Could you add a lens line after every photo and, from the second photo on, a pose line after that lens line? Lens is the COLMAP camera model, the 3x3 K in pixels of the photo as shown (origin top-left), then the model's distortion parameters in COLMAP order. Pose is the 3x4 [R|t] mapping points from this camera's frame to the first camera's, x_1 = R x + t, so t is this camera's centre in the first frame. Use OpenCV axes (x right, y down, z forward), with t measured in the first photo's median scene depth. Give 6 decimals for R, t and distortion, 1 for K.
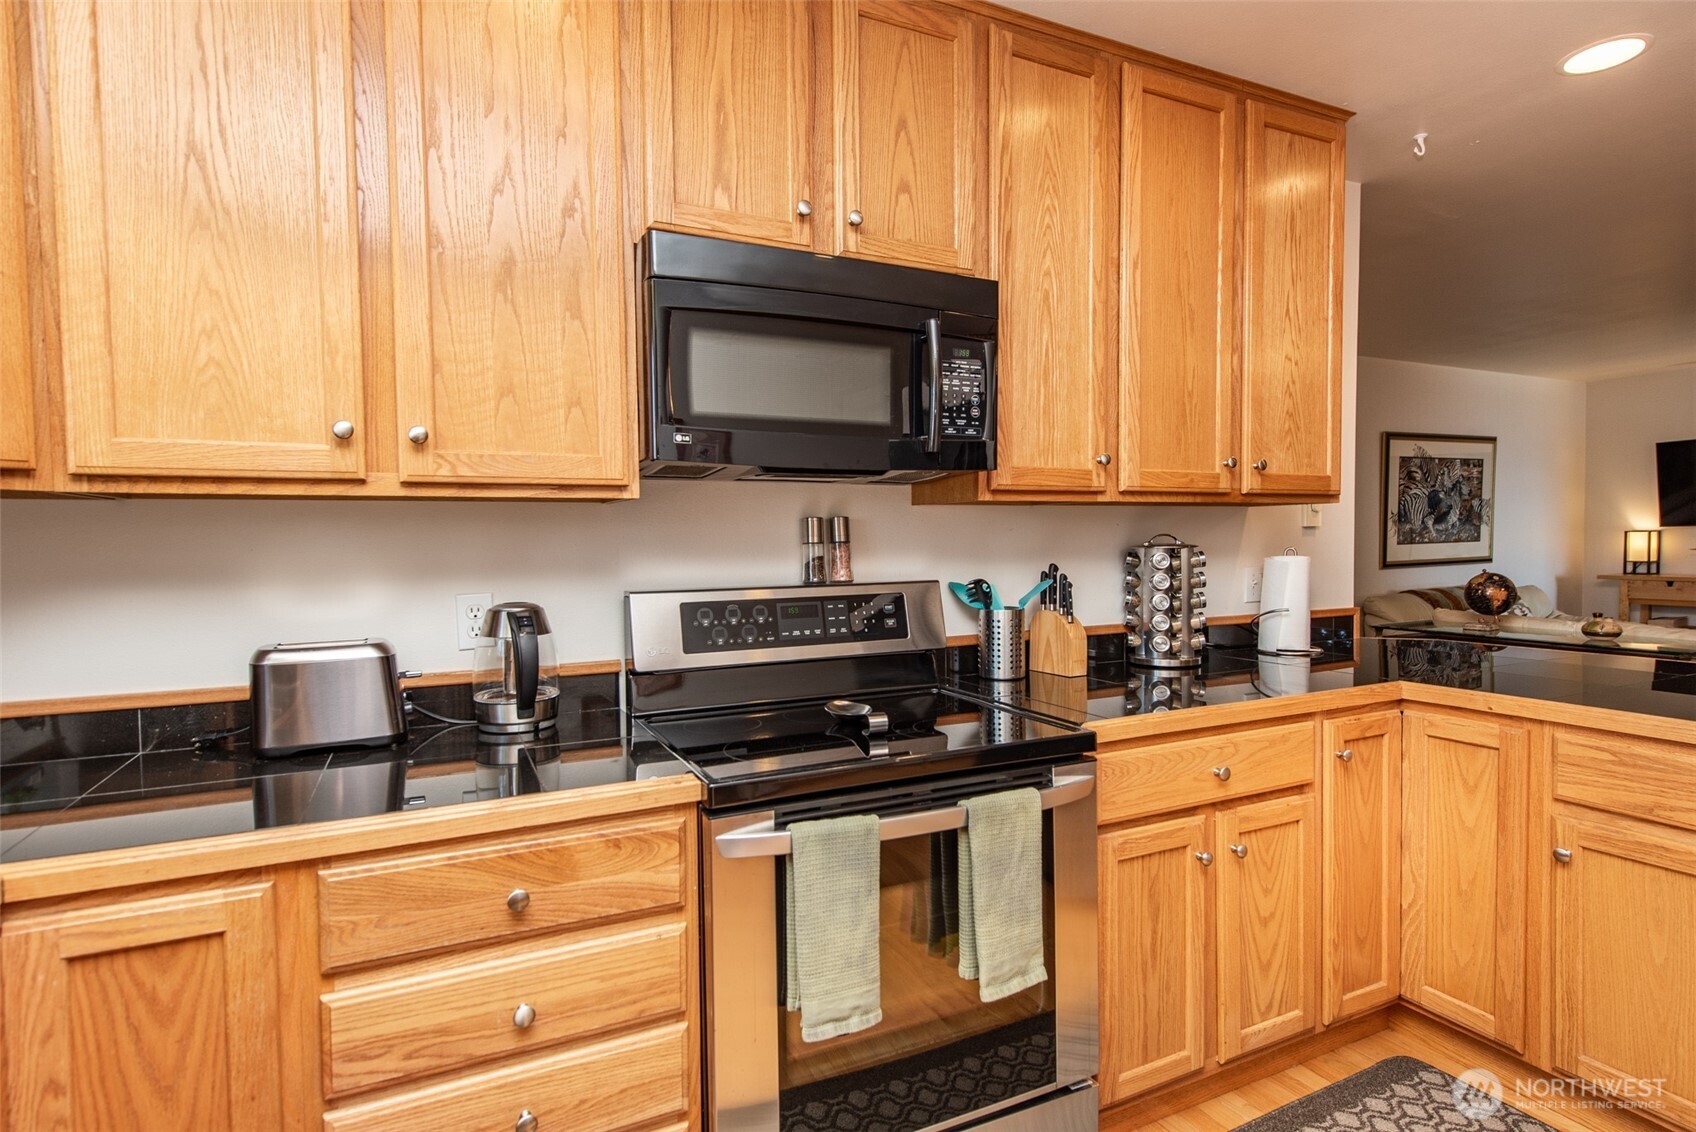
lens RADIAL K [[866.4, 0, 851.5], [0, 866.4, 572.7], [0, 0, 1]] dist [0.018302, -0.000349]
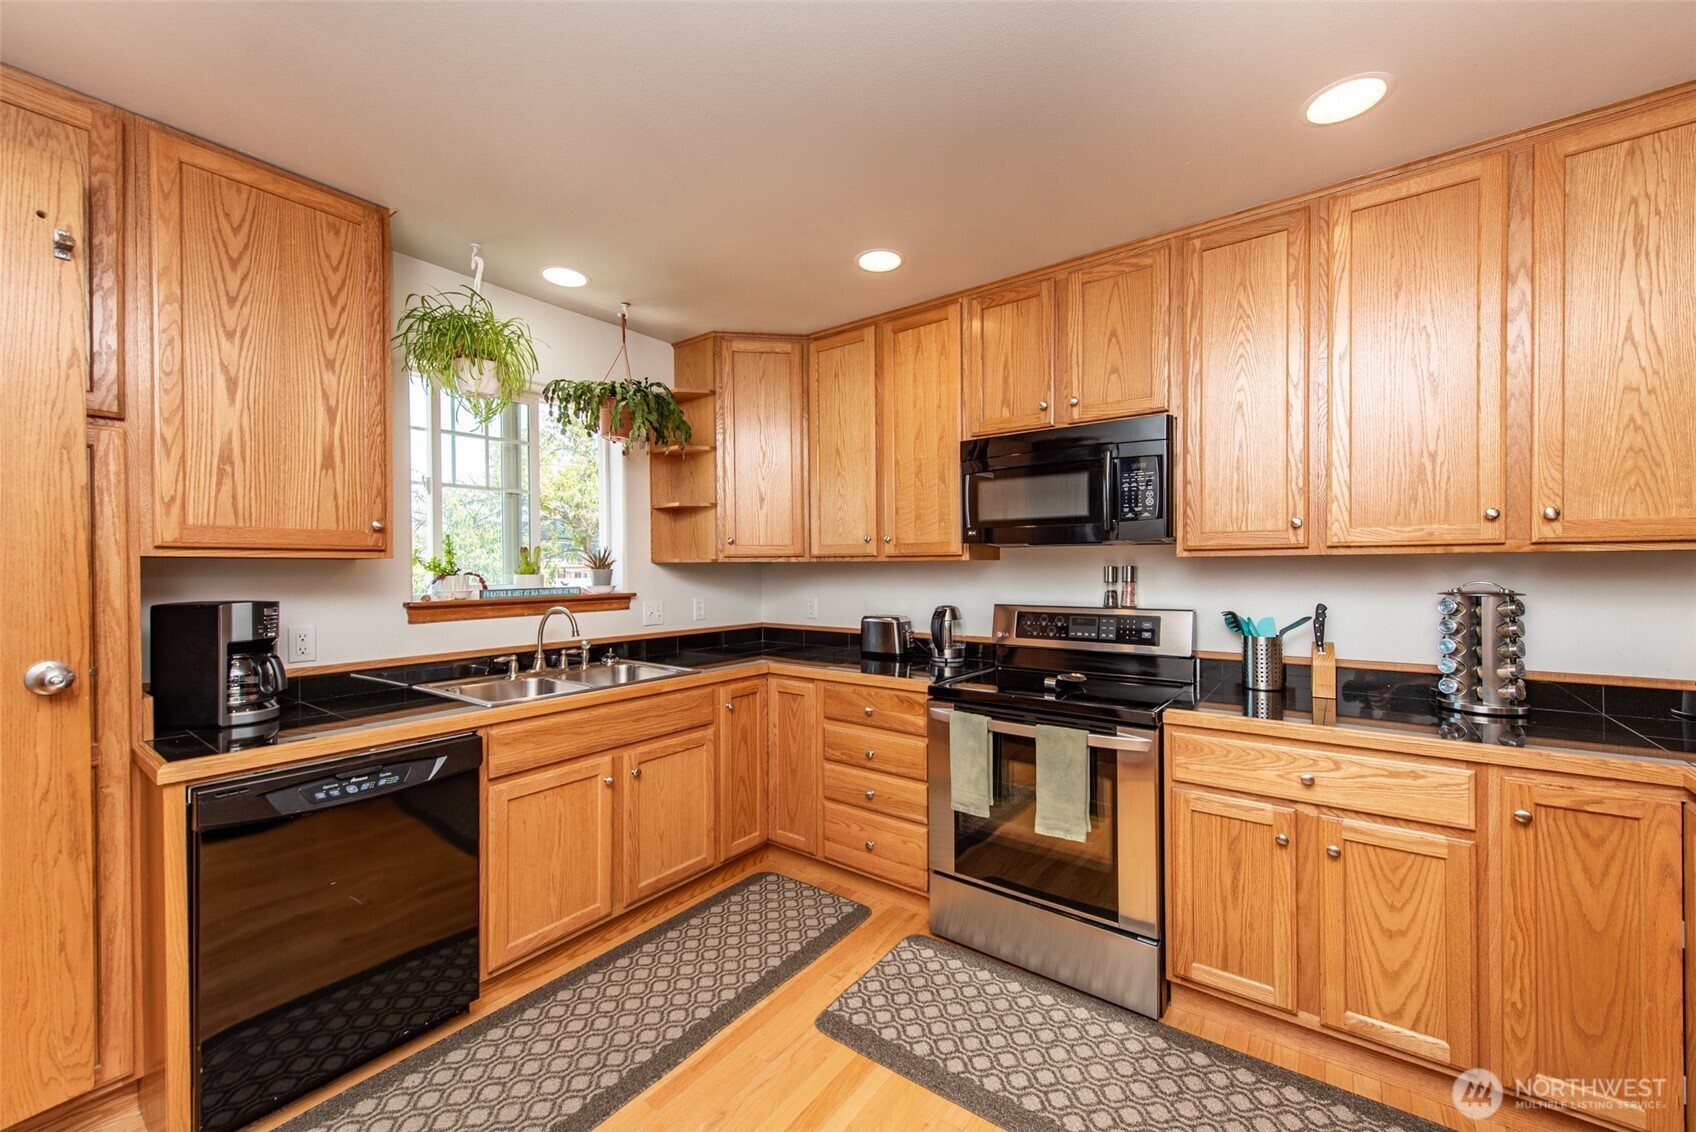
lens RADIAL K [[665.1, 0, 846.0], [0, 665.1, 570.7], [0, 0, 1]] dist [0.010358, -0.001676]
pose [[0.456173, 0.013142, -0.889794, 0.990927], [-0.034268, 0.999409, -0.002807, -0.040442], [0.889231, 0.031772, 0.456354, -0.025044]]
